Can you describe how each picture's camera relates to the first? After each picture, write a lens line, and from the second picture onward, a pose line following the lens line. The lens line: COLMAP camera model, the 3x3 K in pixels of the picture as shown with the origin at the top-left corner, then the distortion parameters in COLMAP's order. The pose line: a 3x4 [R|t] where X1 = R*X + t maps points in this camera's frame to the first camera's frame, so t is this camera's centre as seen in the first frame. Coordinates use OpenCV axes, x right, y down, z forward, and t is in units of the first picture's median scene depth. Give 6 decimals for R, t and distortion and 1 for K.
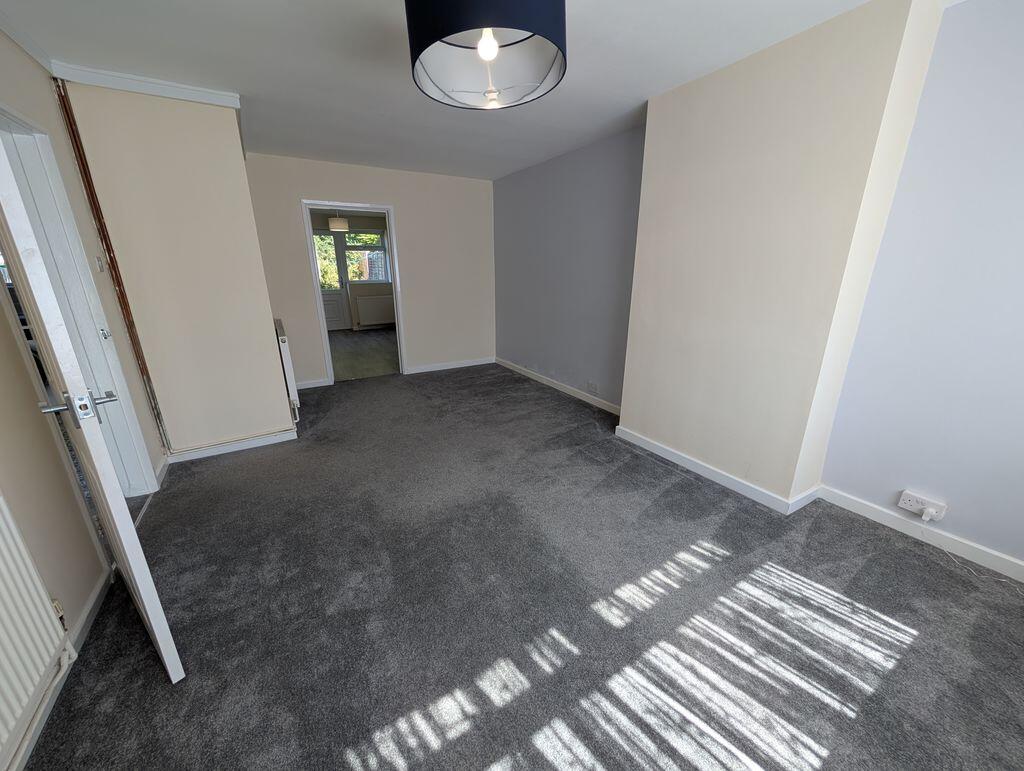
lens RADIAL K [[388.0, 0, 510.1], [0, 388.0, 387.6], [0, 0, 1]] dist [0.000891, 0.000096]
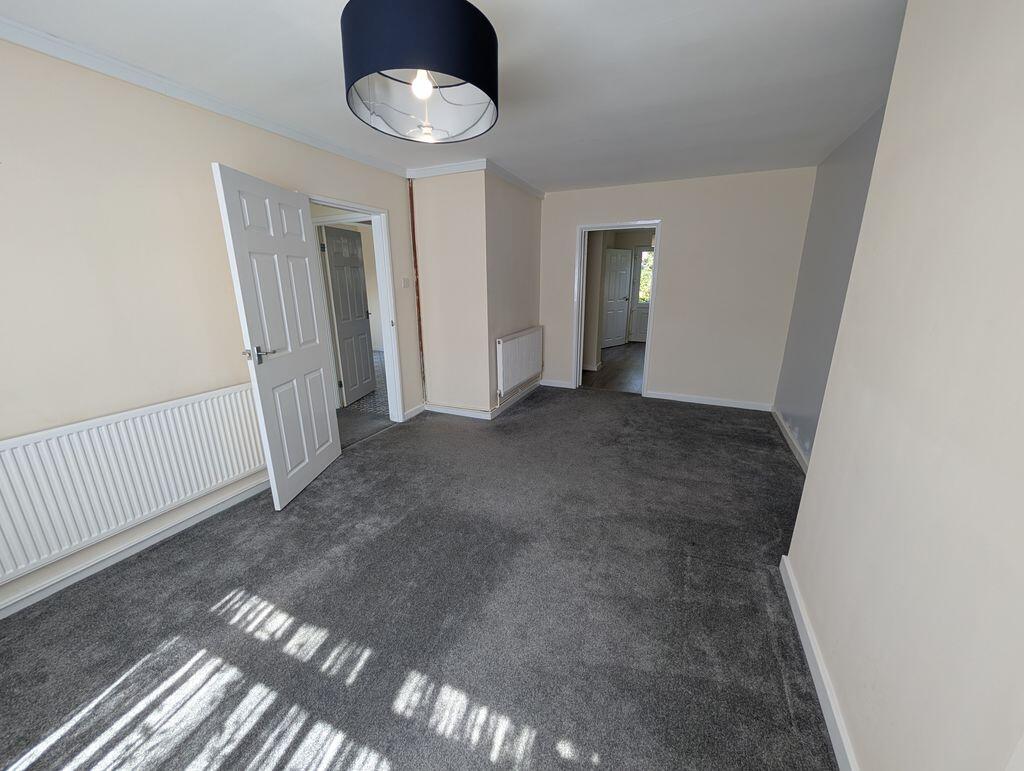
lens RADIAL K [[388.0, 0, 510.1], [0, 388.0, 387.6], [0, 0, 1]] dist [0.000891, 0.000096]
pose [[0.568371, 0.222107, -0.792227, 0.698818], [-0.244598, 0.964955, 0.095050, -0.158991], [0.785574, 0.139753, 0.602779, 0.427511]]
